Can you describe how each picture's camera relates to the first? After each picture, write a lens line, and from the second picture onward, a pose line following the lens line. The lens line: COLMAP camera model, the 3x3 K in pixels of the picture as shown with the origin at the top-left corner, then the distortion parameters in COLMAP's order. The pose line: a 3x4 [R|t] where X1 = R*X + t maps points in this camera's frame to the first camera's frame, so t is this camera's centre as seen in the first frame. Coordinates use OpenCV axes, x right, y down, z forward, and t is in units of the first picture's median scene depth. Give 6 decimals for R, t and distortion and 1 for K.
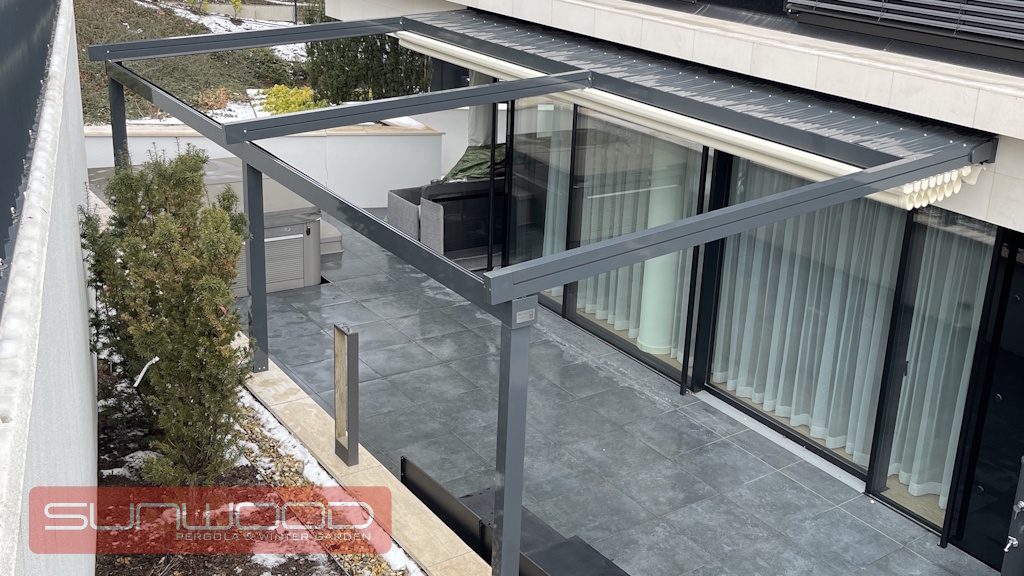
lens RADIAL K [[1197.6, 0, 512.0], [0, 1197.6, 288.0], [0, 0, 1]] dist [-0.004465, 0.009305]
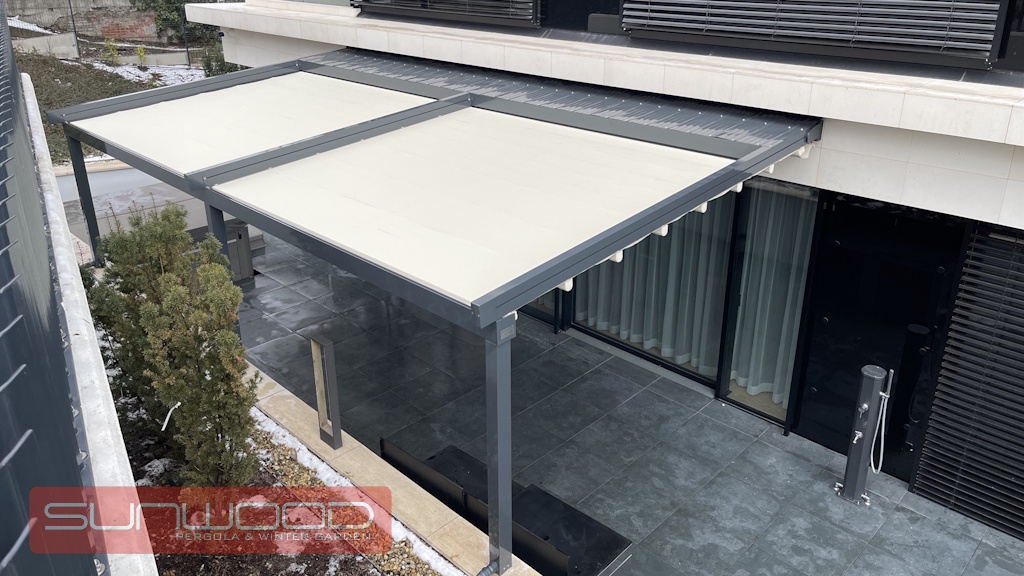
lens RADIAL K [[852.8, 0, 437.7], [0, 852.8, 285.8], [0, 0, 1]] dist [0.003170, 0.000057]
pose [[0.988940, -0.121186, 0.085512, -0.081322], [0.115539, 0.990961, 0.068170, -0.057096], [-0.093001, -0.057536, 0.994002, 0.135138]]
